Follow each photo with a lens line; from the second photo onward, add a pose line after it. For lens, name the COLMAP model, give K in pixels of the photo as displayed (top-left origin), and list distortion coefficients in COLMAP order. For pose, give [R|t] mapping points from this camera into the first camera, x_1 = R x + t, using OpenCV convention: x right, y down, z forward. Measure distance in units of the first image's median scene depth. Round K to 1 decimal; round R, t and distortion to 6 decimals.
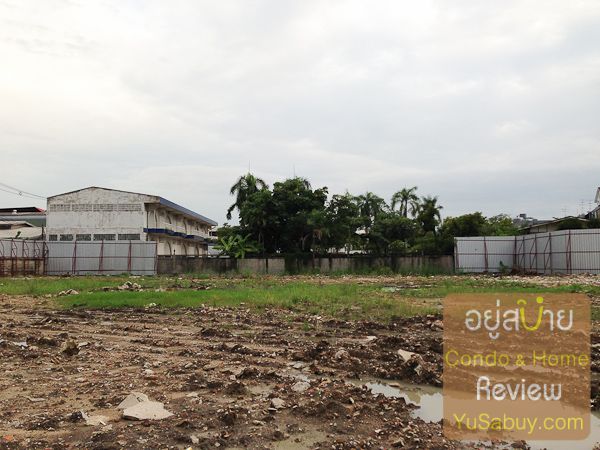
lens RADIAL K [[514.6, 0, 300.0], [0, 514.6, 225.0], [0, 0, 1]] dist [0.163297, -0.228245]
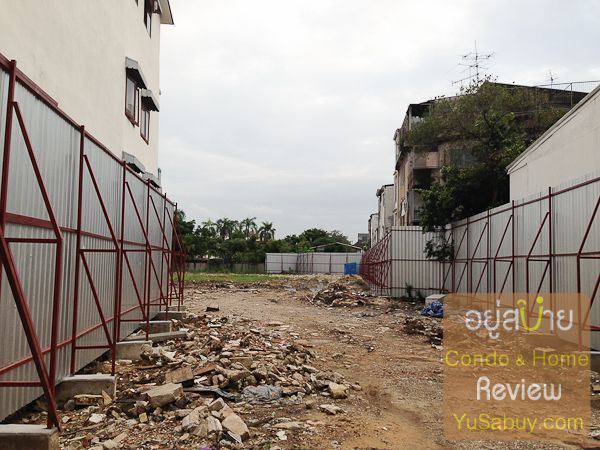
lens RADIAL K [[514.6, 0, 300.0], [0, 514.6, 225.0], [0, 0, 1]] dist [0.163297, -0.228245]
pose [[0.969625, 0.050256, 0.239379, -0.017857], [-0.049618, 0.998730, -0.008695, -0.056539], [-0.239512, -0.003446, 0.970887, -0.671022]]
